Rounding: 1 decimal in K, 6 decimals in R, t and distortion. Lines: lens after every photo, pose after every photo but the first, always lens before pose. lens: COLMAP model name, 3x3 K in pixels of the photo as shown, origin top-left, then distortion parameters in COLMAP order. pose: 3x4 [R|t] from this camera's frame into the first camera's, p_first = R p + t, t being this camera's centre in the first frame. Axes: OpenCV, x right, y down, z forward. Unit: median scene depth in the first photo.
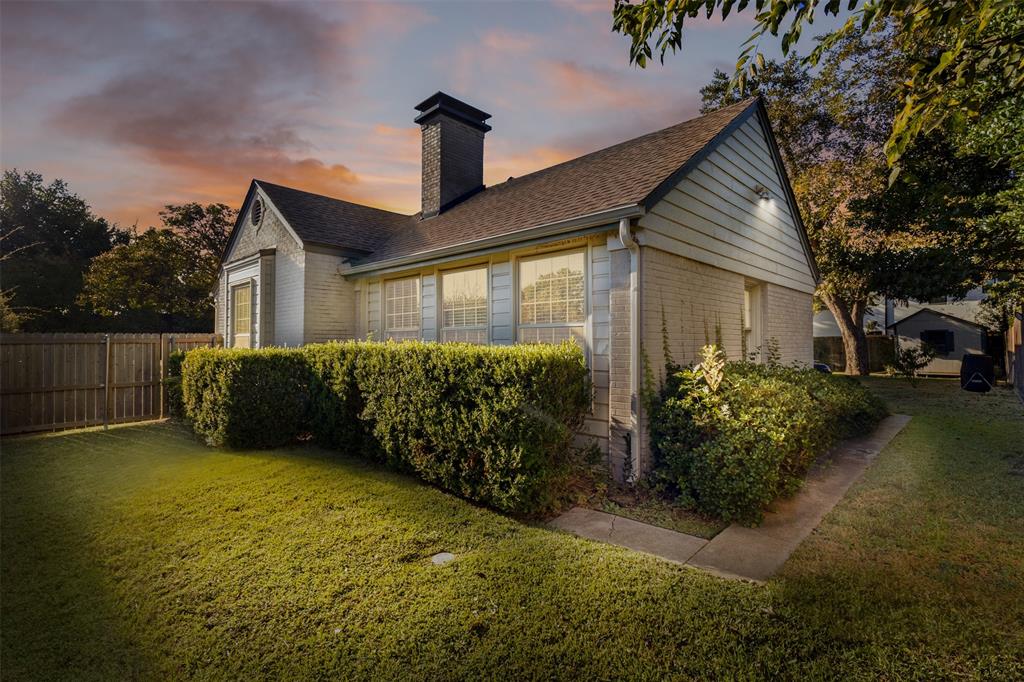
lens RADIAL K [[473.8, 0, 517.3], [0, 473.8, 333.8], [0, 0, 1]] dist [-0.001509, -0.000310]
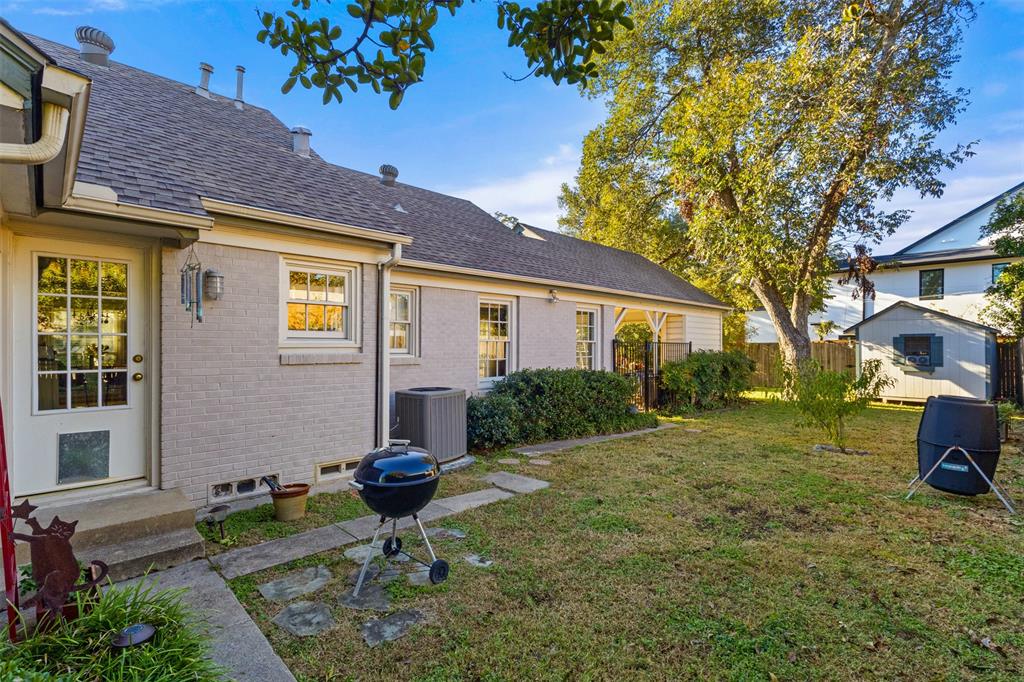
lens RADIAL K [[473.8, 0, 506.5], [0, 473.8, 348.7], [0, 0, 1]] dist [-0.001509, -0.000310]
pose [[0.999695, -0.002455, -0.024560, 0.321221], [0.002859, 0.999861, 0.016432, 0.000327], [0.024517, -0.016497, 0.999563, 0.317985]]
